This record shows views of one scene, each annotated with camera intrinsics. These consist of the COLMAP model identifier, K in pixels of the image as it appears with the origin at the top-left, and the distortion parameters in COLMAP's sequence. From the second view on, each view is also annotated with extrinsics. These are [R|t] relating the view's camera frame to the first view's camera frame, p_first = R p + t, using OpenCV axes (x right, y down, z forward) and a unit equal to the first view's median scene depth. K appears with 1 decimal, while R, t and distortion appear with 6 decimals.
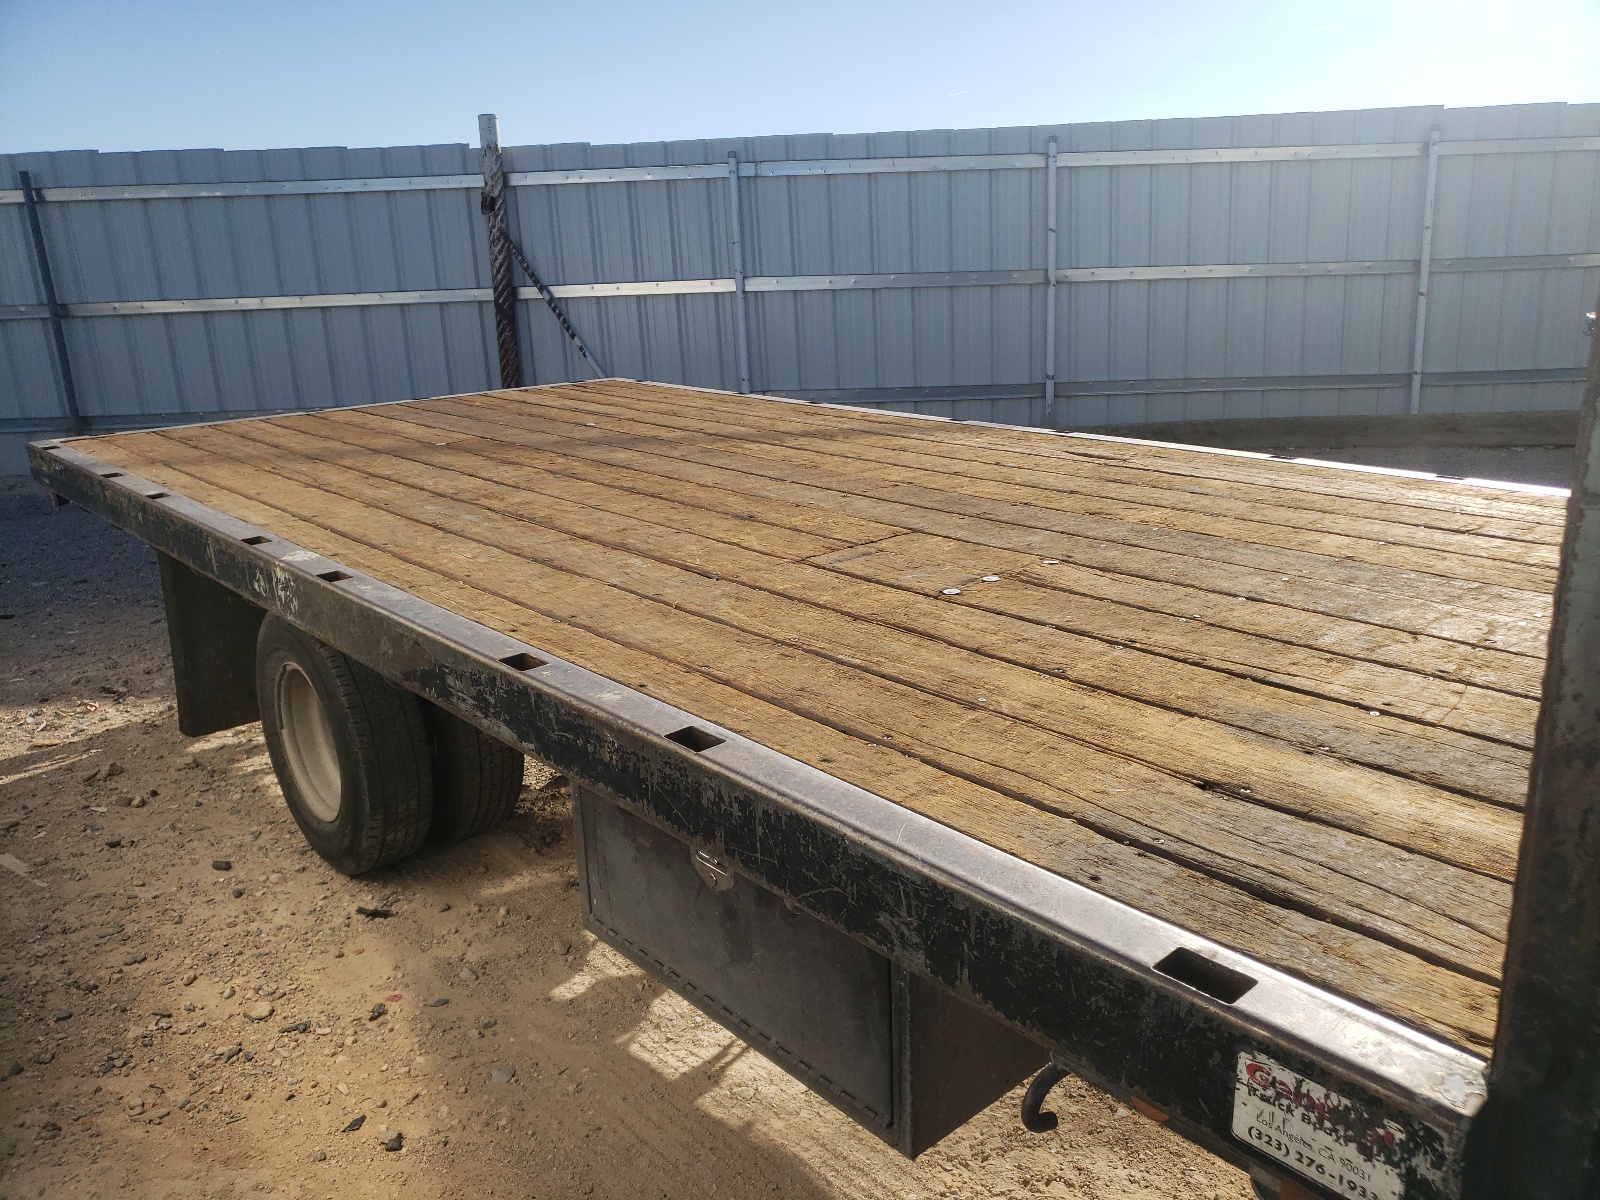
lens RADIAL K [[1190.4, 0, 800.0], [0, 1190.4, 600.0], [0, 0, 1]] dist [0.014357, -0.002492]
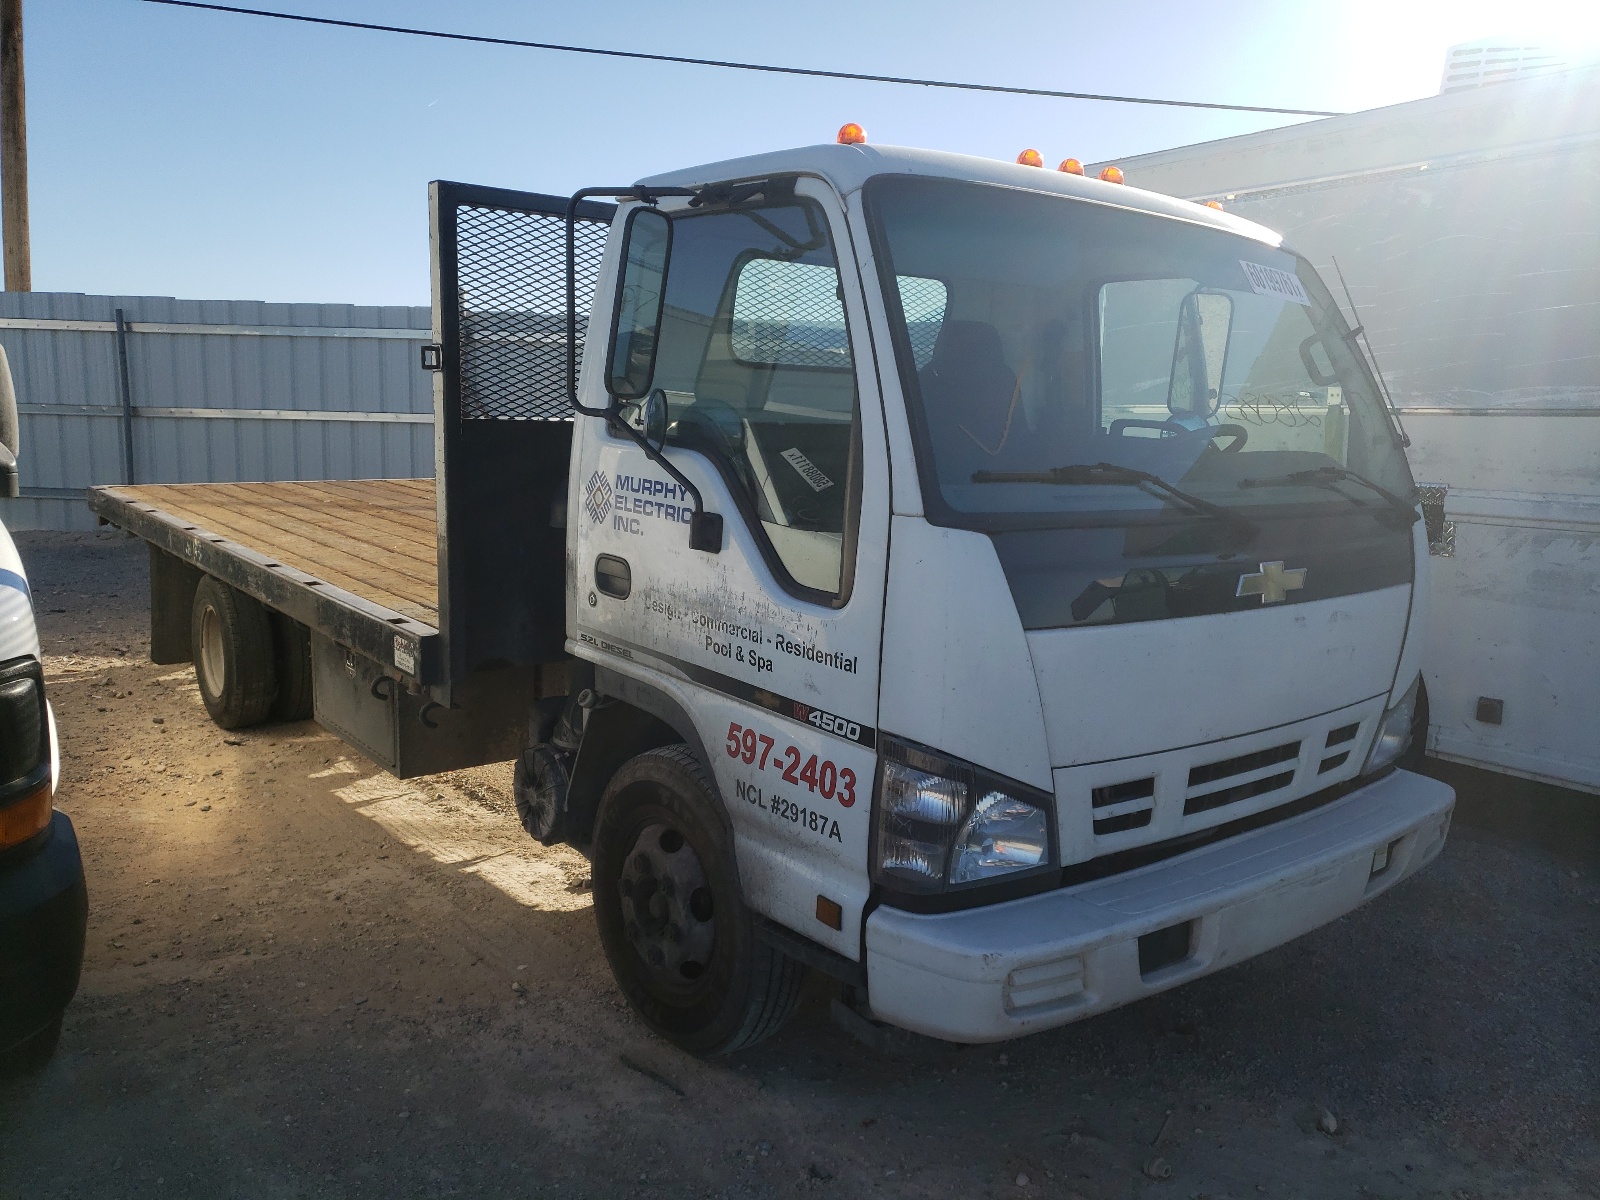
lens RADIAL K [[1299.8, 0, 800.0], [0, 1299.8, 600.0], [0, 0, 1]] dist [0.027090, 0.001367]
pose [[0.994671, 0.068722, -0.076856, 0.581042], [-0.077902, 0.989265, -0.123637, 0.205957], [0.067535, 0.128965, 0.989347, -0.850532]]
